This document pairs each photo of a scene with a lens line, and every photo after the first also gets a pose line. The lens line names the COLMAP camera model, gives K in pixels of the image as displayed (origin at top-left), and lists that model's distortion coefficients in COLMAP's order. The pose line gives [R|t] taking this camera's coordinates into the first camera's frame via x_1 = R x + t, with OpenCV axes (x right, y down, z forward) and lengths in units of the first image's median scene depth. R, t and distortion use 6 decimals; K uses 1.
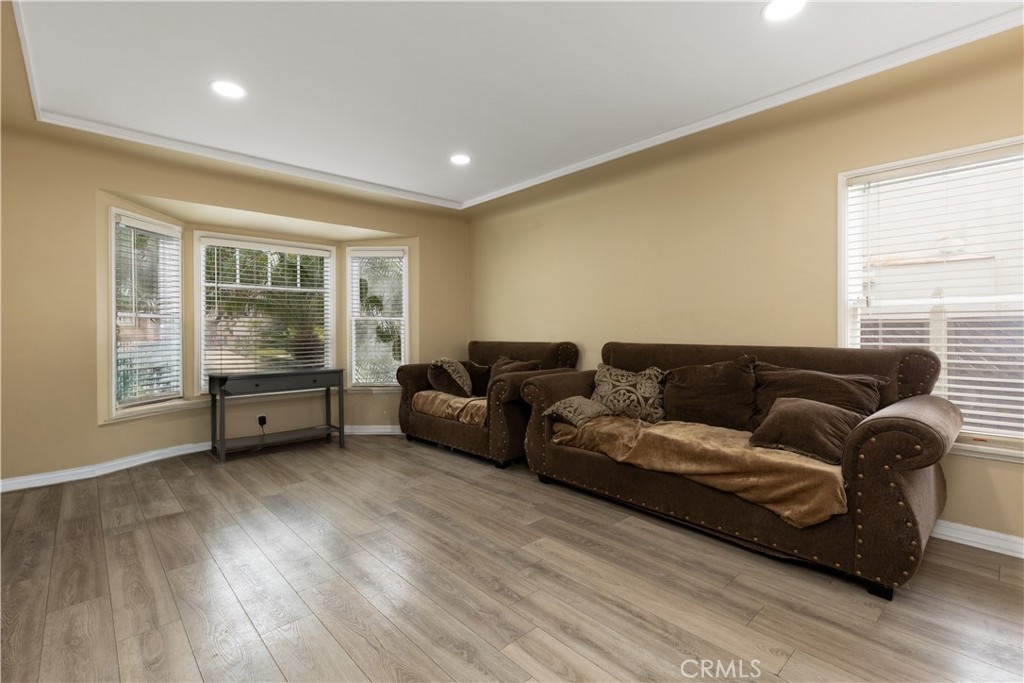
lens RADIAL K [[461.2, 0, 509.1], [0, 461.2, 336.5], [0, 0, 1]] dist [0.001318, 0.000433]
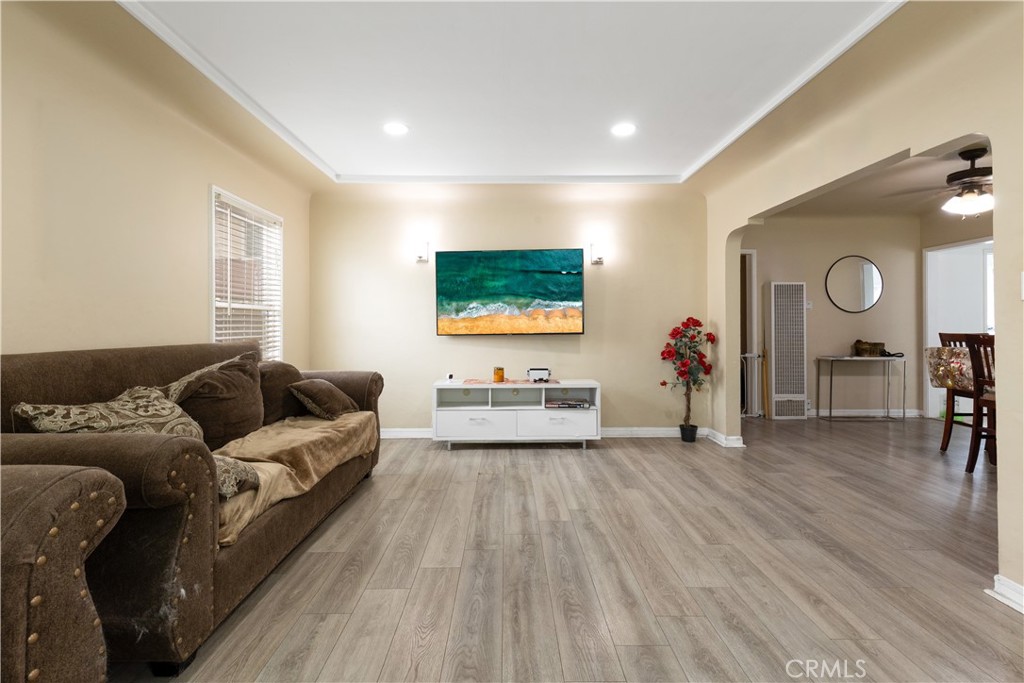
lens RADIAL K [[509.2, 0, 505.4], [0, 509.2, 320.2], [0, 0, 1]] dist [-0.001676, -0.000007]
pose [[-0.751506, 0.014128, 0.659575, -0.557583], [0.015128, 0.999877, -0.004181, -0.010906], [-0.659553, 0.006836, -0.751627, 1.342534]]
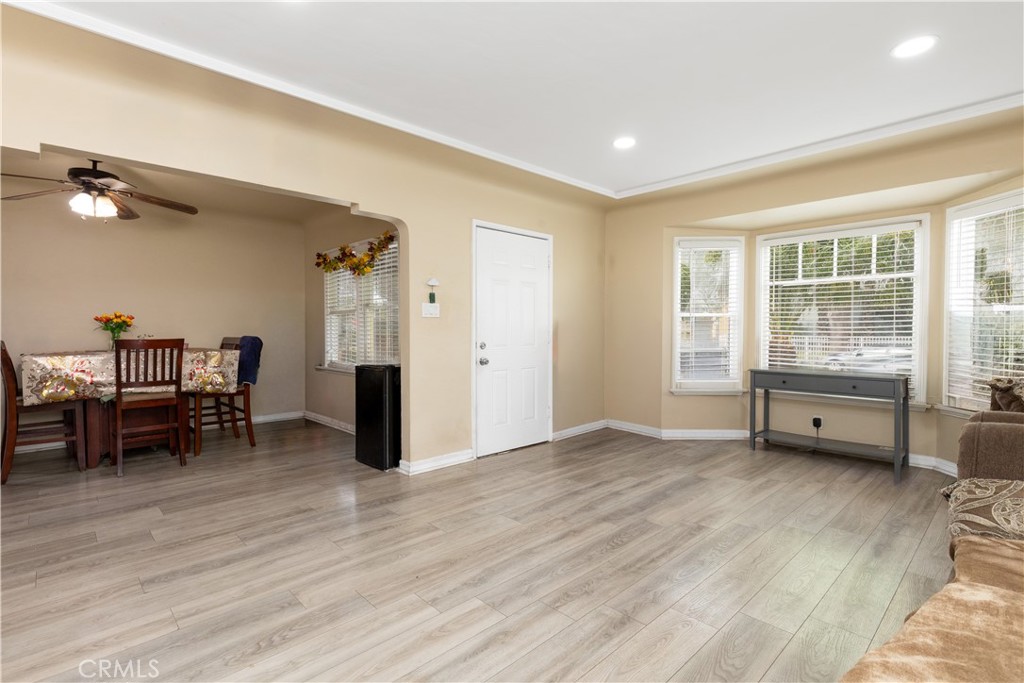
lens RADIAL K [[461.2, 0, 509.1], [0, 461.2, 336.5], [0, 0, 1]] dist [0.001318, 0.000433]
pose [[0.036086, 0.021806, -0.999111, 0.622172], [-0.011545, 0.999704, 0.021402, -0.008808], [0.999282, 0.010762, 0.036327, 0.558001]]
